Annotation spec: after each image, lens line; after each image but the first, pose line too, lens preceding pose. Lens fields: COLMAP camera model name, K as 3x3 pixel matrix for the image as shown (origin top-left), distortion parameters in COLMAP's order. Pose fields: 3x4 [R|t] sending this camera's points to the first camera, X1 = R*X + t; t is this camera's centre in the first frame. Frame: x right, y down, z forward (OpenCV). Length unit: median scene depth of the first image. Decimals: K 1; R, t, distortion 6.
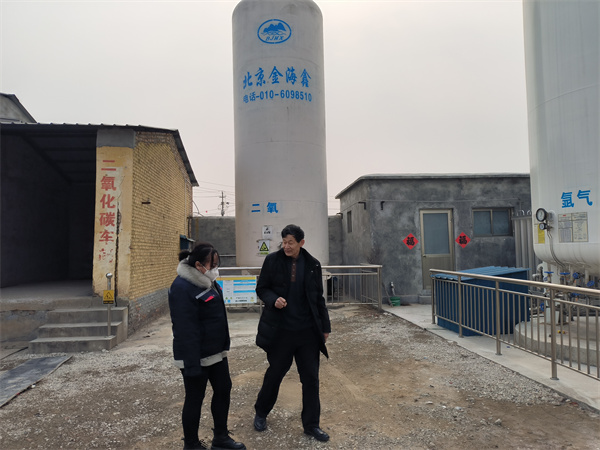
lens RADIAL K [[448.0, 0, 295.2], [0, 448.0, 229.4], [0, 0, 1]] dist [0.007676, -0.015027]
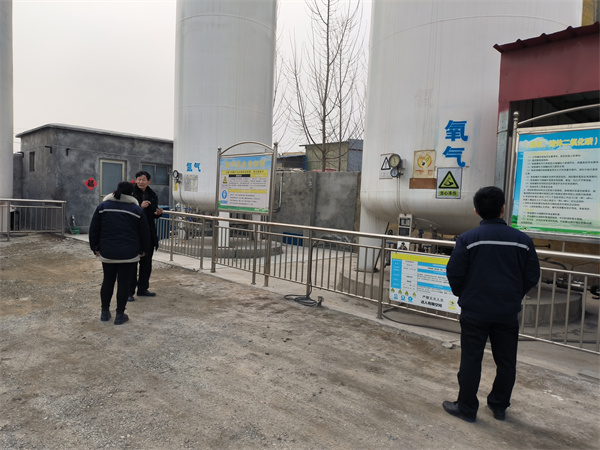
lens RADIAL K [[448.0, 0, 294.6], [0, 448.0, 230.2], [0, 0, 1]] dist [0.007676, -0.015027]
pose [[0.767833, 0.013103, 0.640516, -0.104860], [-0.090712, 0.991941, 0.088451, -0.006398], [-0.634195, -0.126018, 0.762834, -0.328499]]
